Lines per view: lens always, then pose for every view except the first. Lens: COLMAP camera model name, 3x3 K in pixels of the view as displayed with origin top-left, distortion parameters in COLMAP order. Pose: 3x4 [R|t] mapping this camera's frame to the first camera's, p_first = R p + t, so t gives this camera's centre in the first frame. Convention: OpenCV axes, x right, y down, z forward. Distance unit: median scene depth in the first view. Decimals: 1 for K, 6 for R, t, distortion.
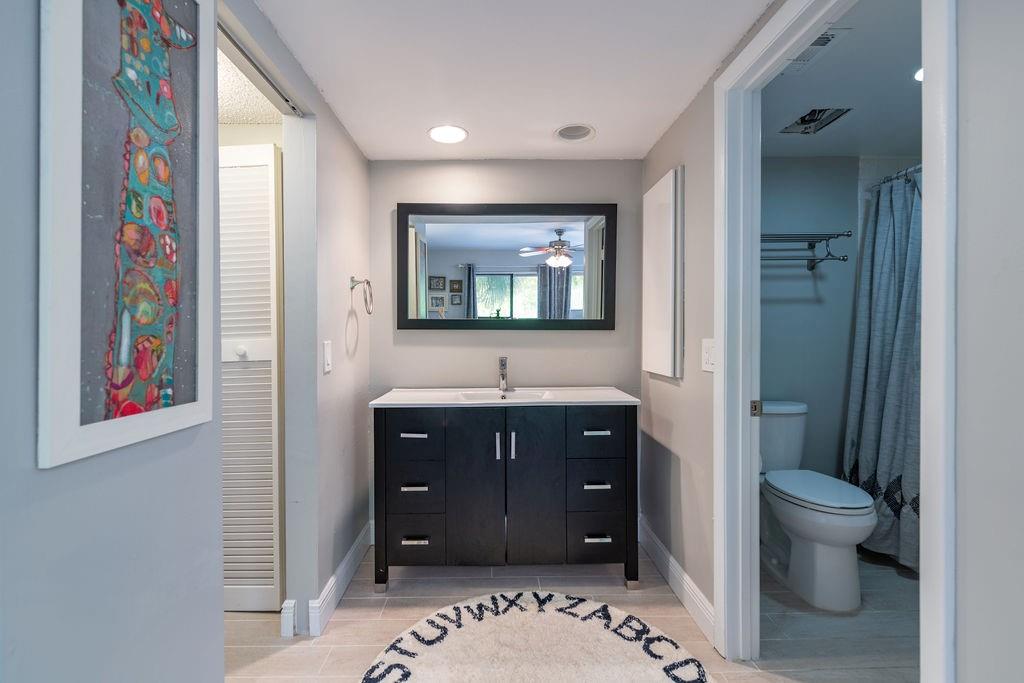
lens RADIAL K [[445.6, 0, 509.7], [0, 445.6, 339.1], [0, 0, 1]] dist [-0.000879, 0.000145]
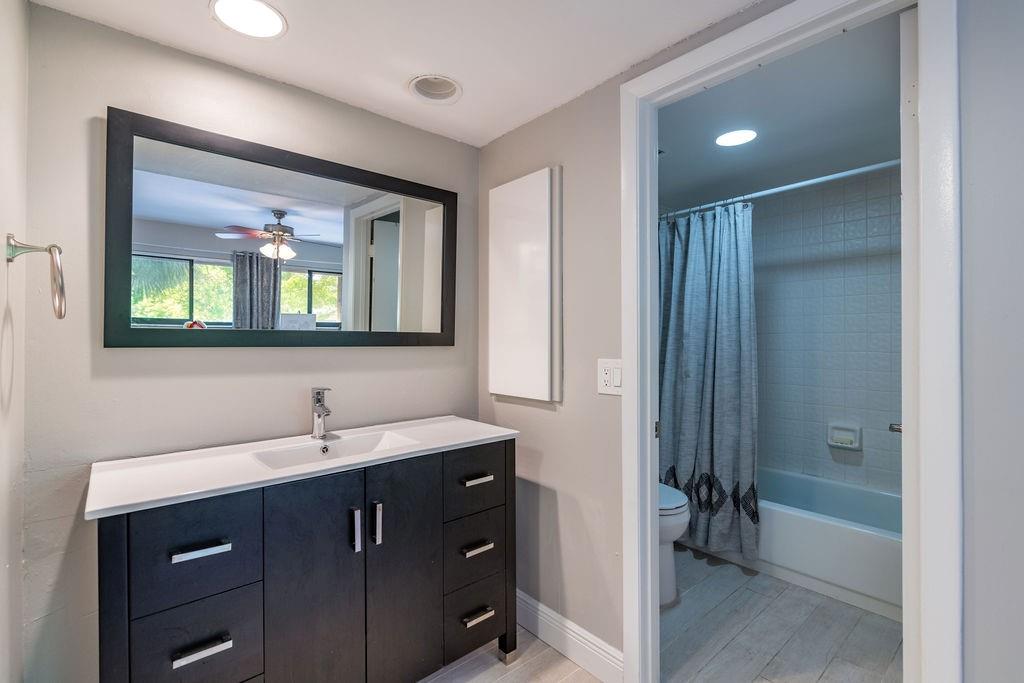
lens RADIAL K [[464.1, 0, 513.6], [0, 464.1, 337.9], [0, 0, 1]] dist [0.002789, -0.000500]
pose [[0.770818, 0.005221, 0.637034, -0.236453], [0.004244, 0.999902, -0.013331, -0.024329], [-0.637041, 0.012980, 0.770721, 0.283440]]
